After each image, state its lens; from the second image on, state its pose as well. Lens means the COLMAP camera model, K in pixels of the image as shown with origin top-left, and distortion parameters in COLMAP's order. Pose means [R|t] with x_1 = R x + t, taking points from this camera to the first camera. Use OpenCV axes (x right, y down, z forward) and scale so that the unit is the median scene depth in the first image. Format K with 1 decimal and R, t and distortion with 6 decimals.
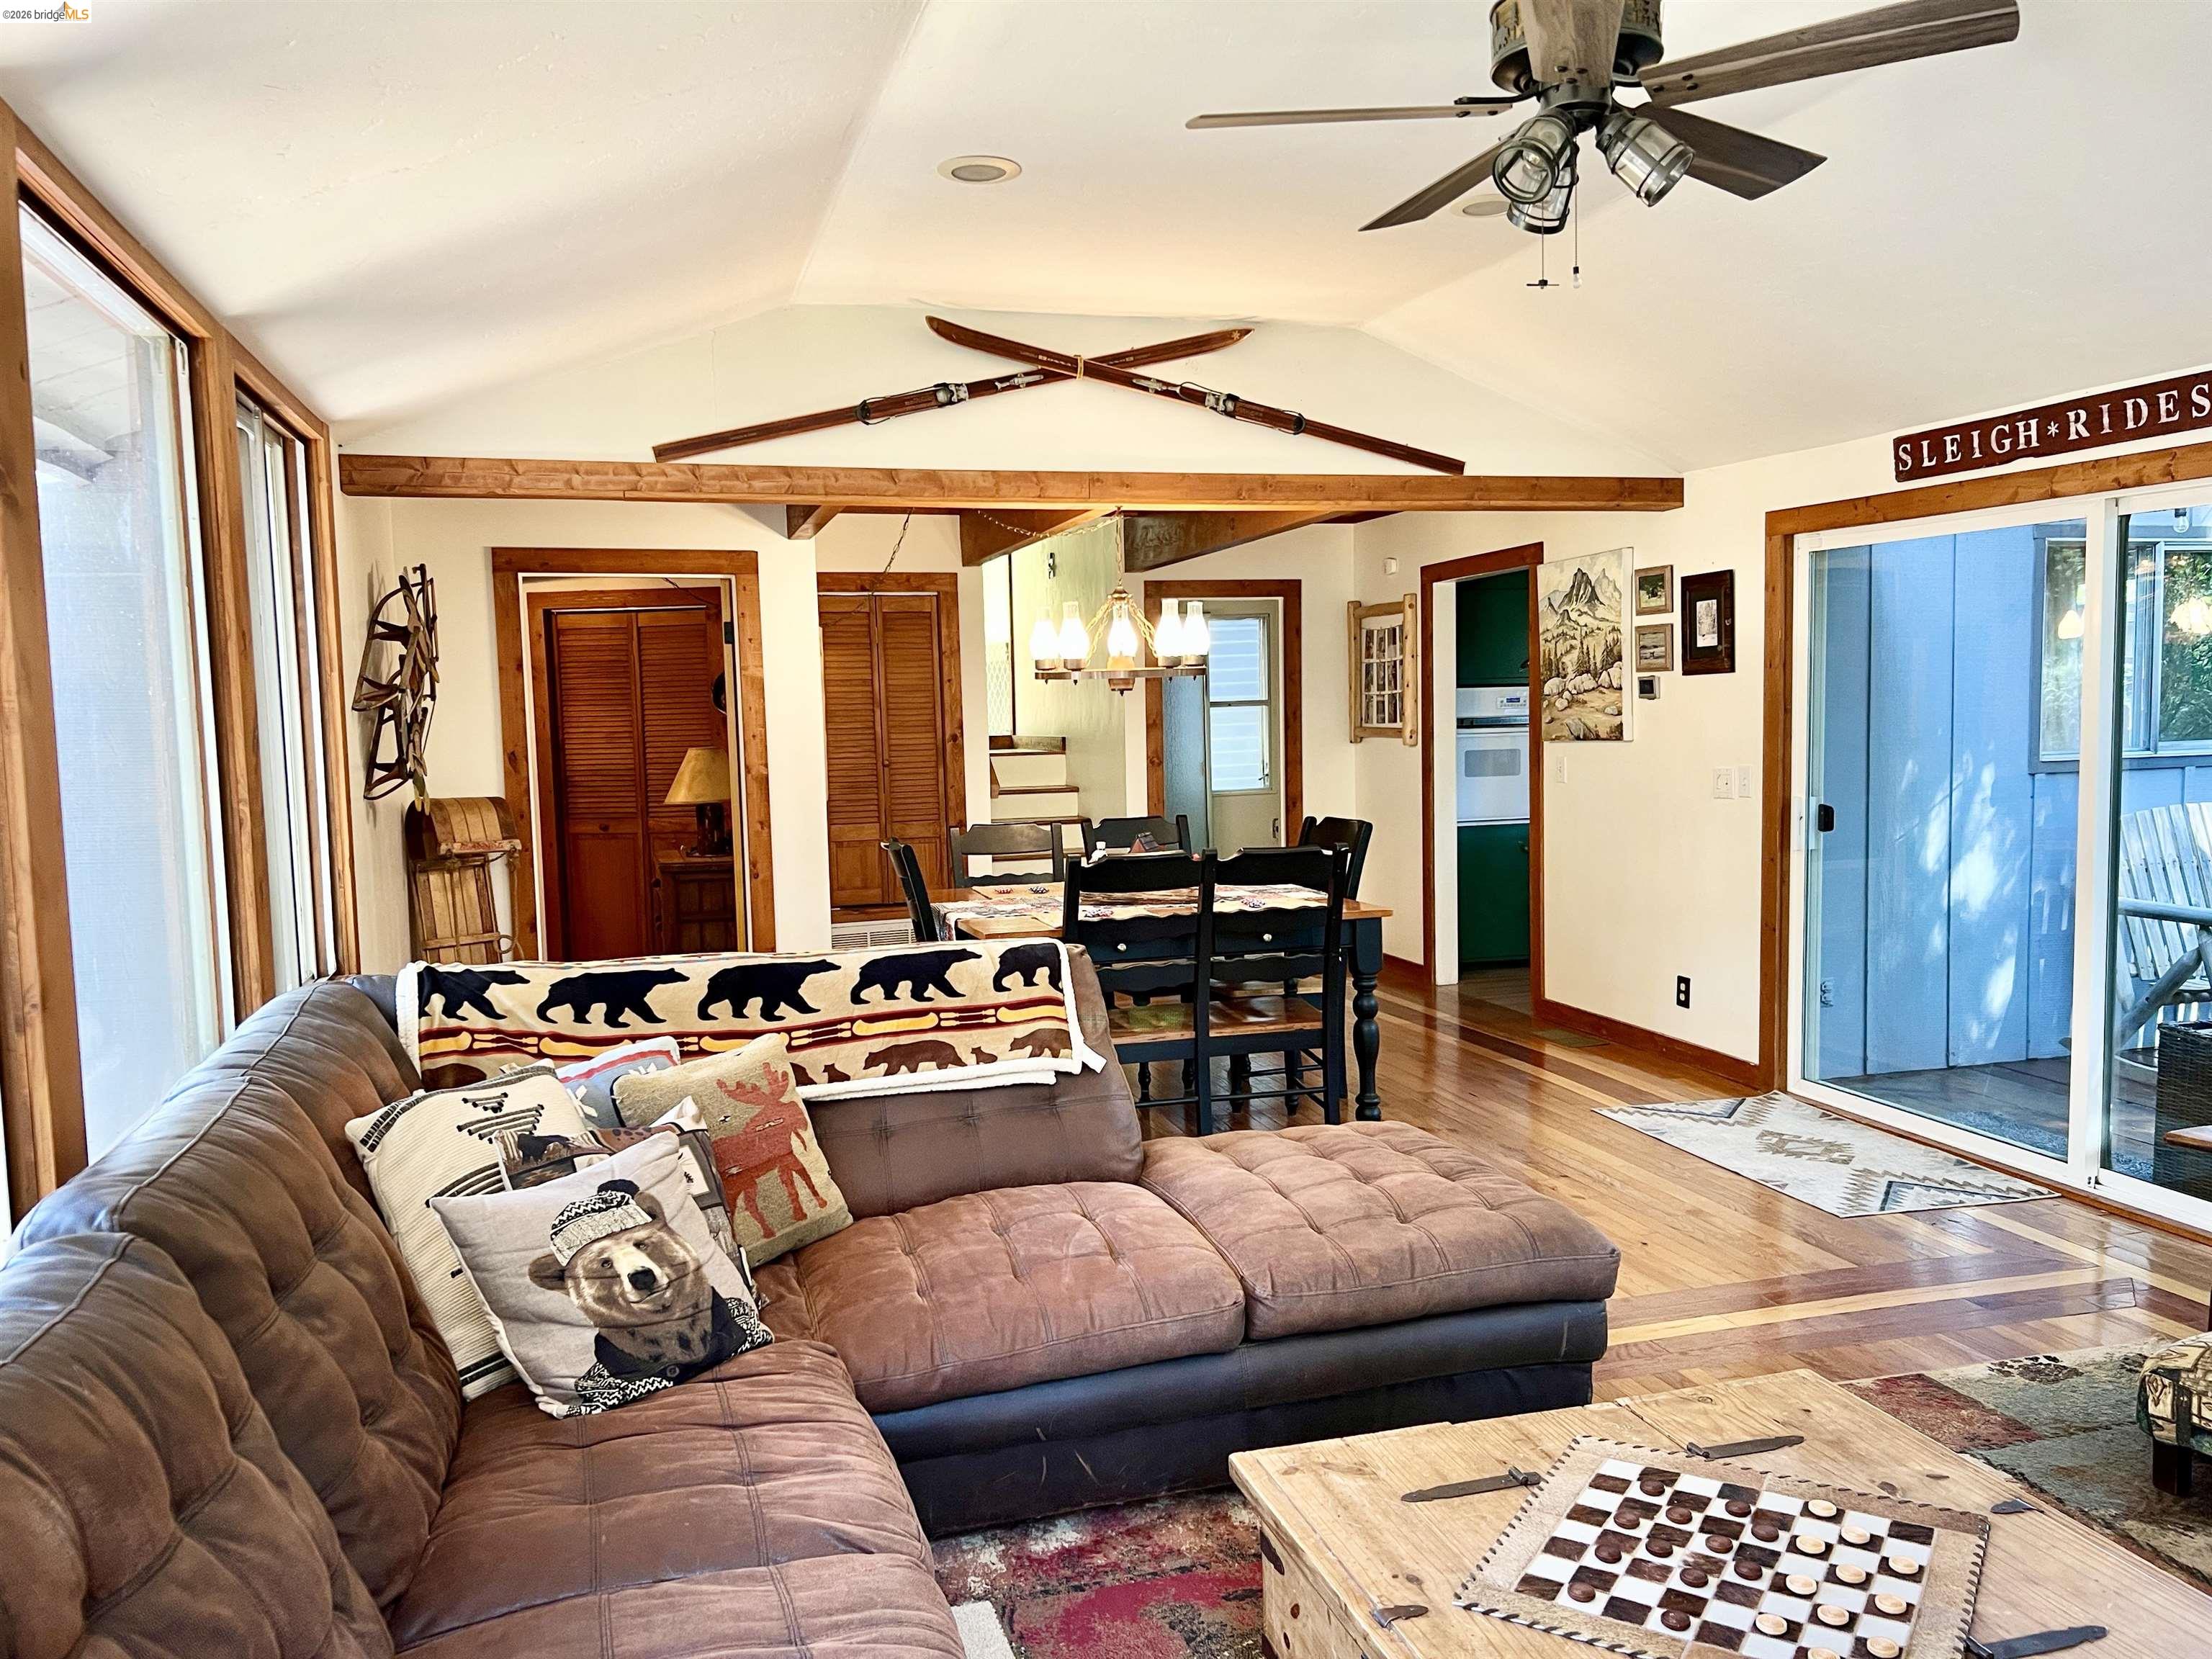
lens RADIAL K [[1672.5, 0, 1112.0], [0, 1672.5, 827.6], [0, 0, 1]] dist [0.014008, 0.003825]
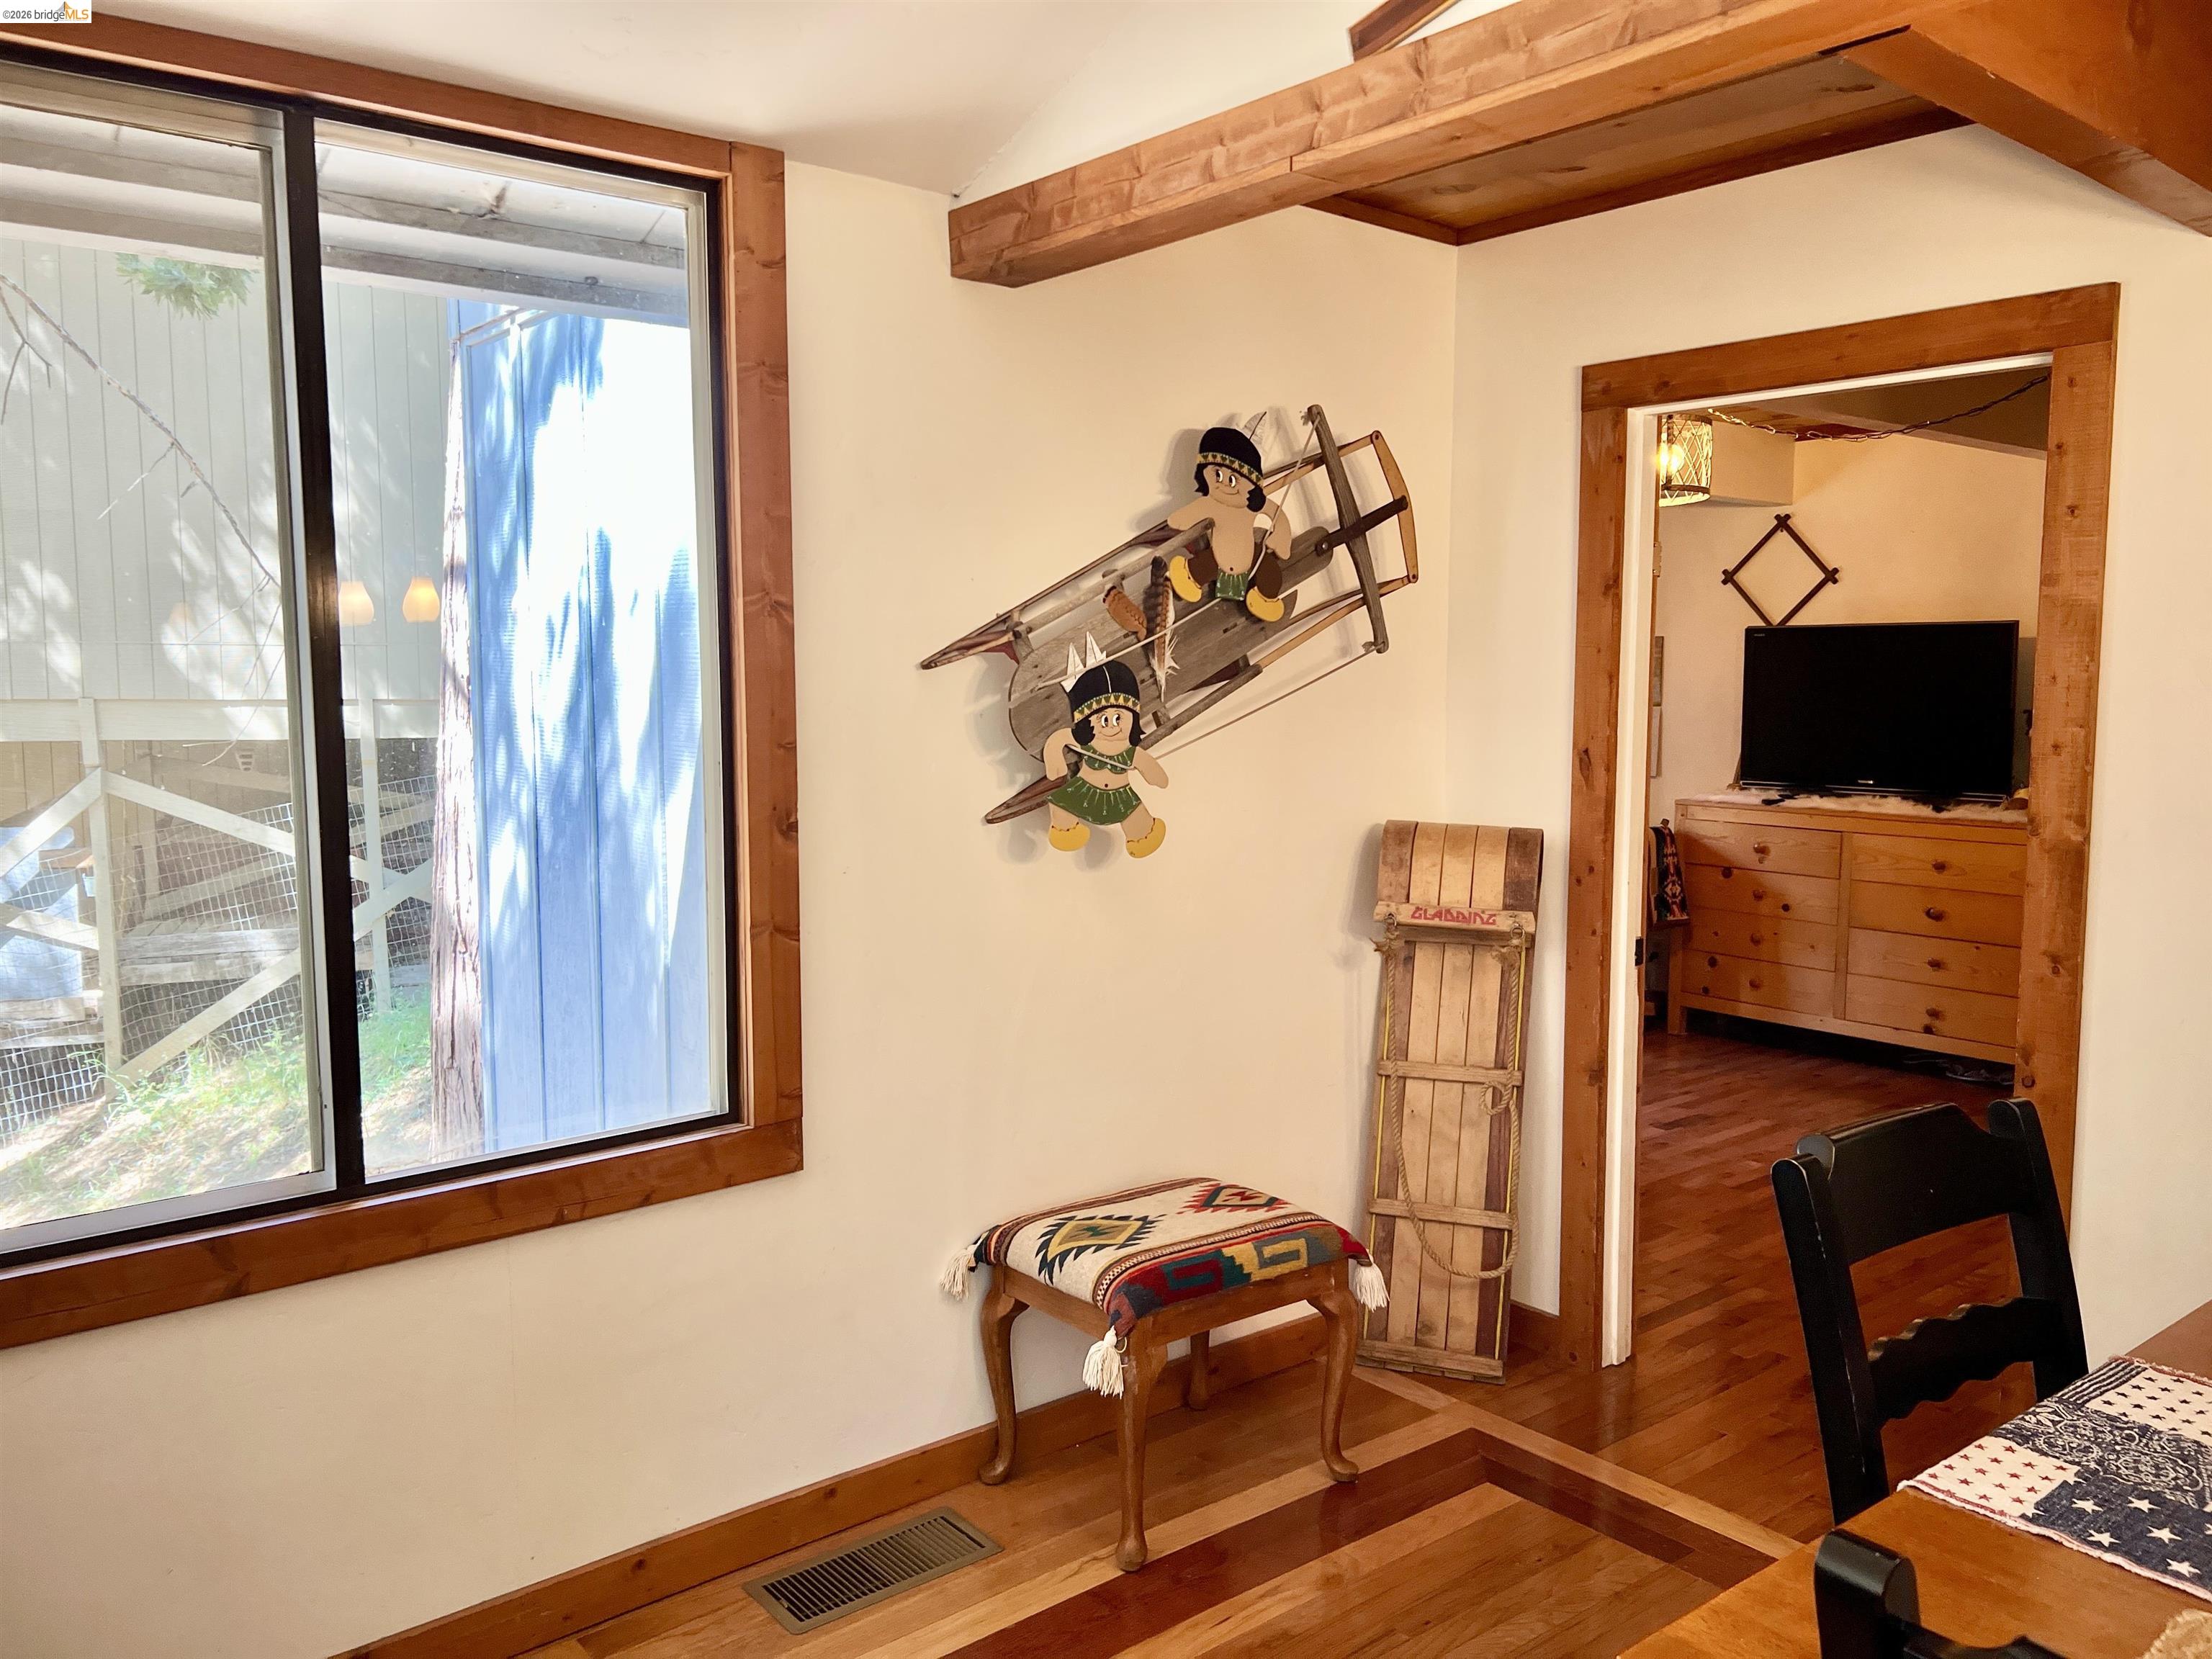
lens RADIAL K [[1664.1, 0, 1099.5], [0, 1664.1, 837.3], [0, 0, 1]] dist [0.007993, -0.028135]
pose [[0.367474, 0.117133, -0.922628, 0.063905], [-0.082509, 0.992232, 0.093107, -0.041149], [0.926367, 0.041911, 0.374284, 0.508489]]
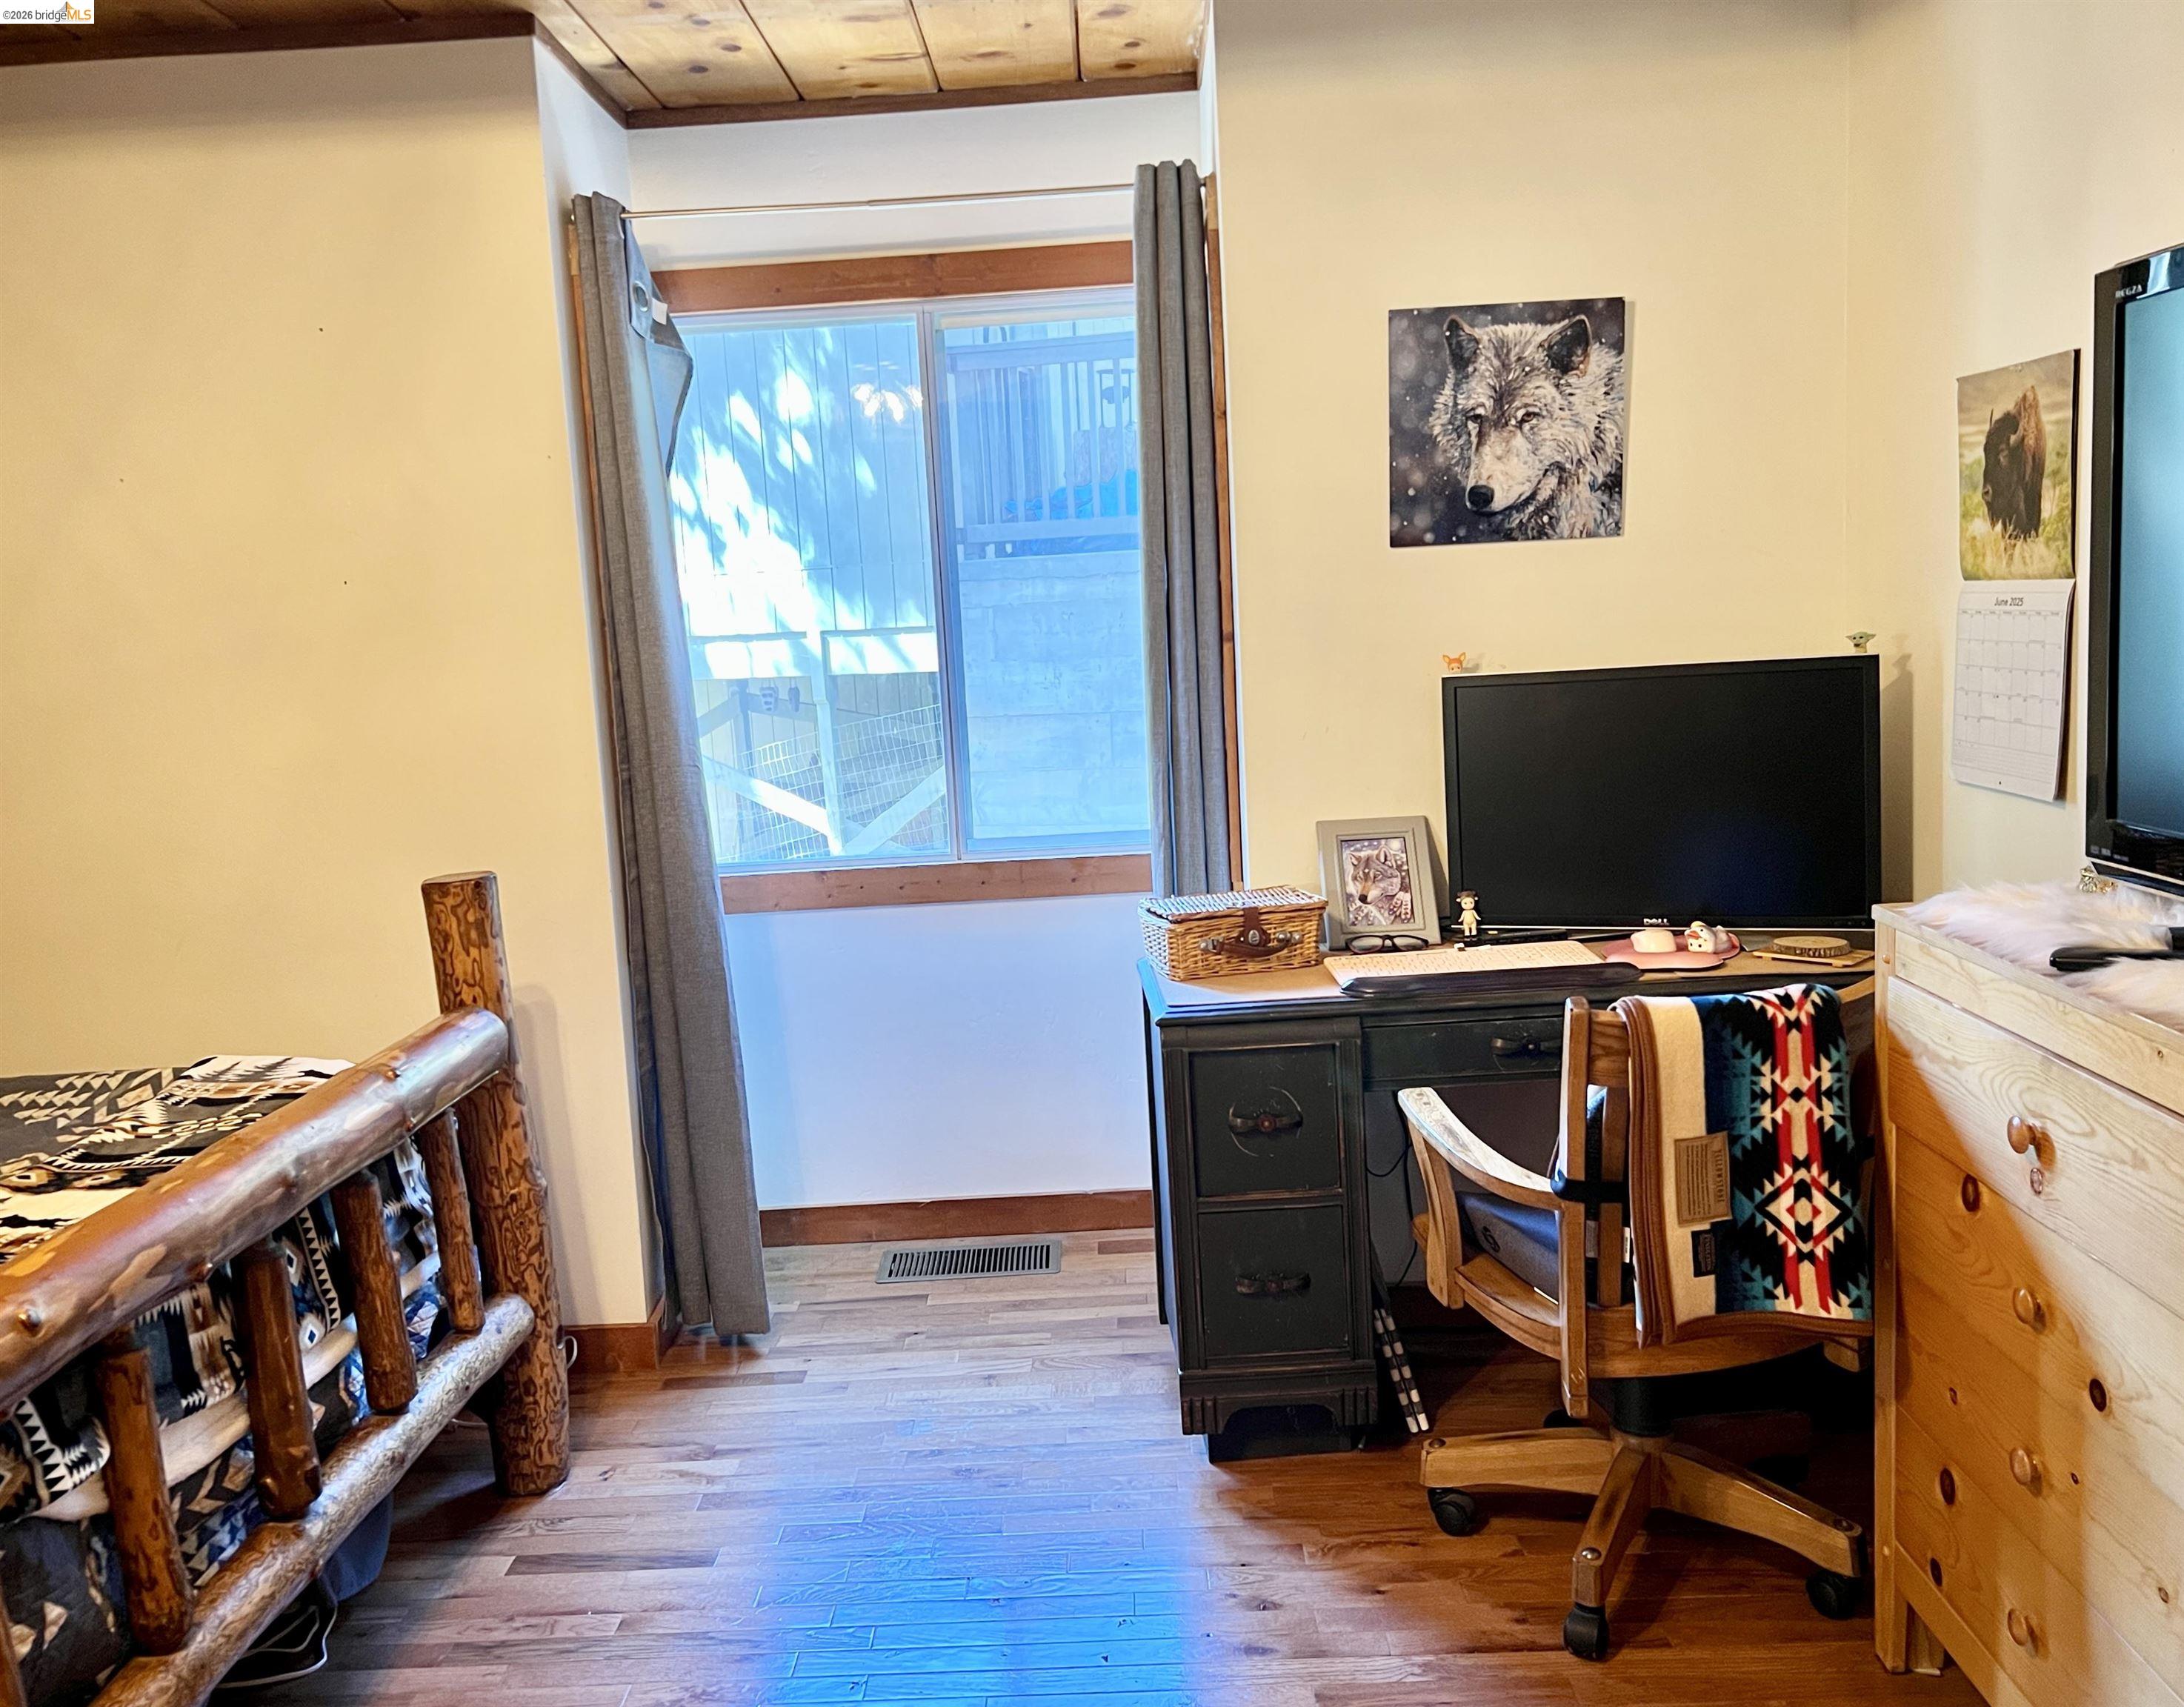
lens RADIAL K [[1749.0, 0, 1089.3], [0, 1749.0, 840.1], [0, 0, 1]] dist [0.014348, -0.004511]
pose [[-0.313891, 0.172789, -0.933604, -0.311874], [-0.012823, 0.982440, 0.186139, -0.061748], [0.949372, 0.070398, -0.306163, 1.038400]]
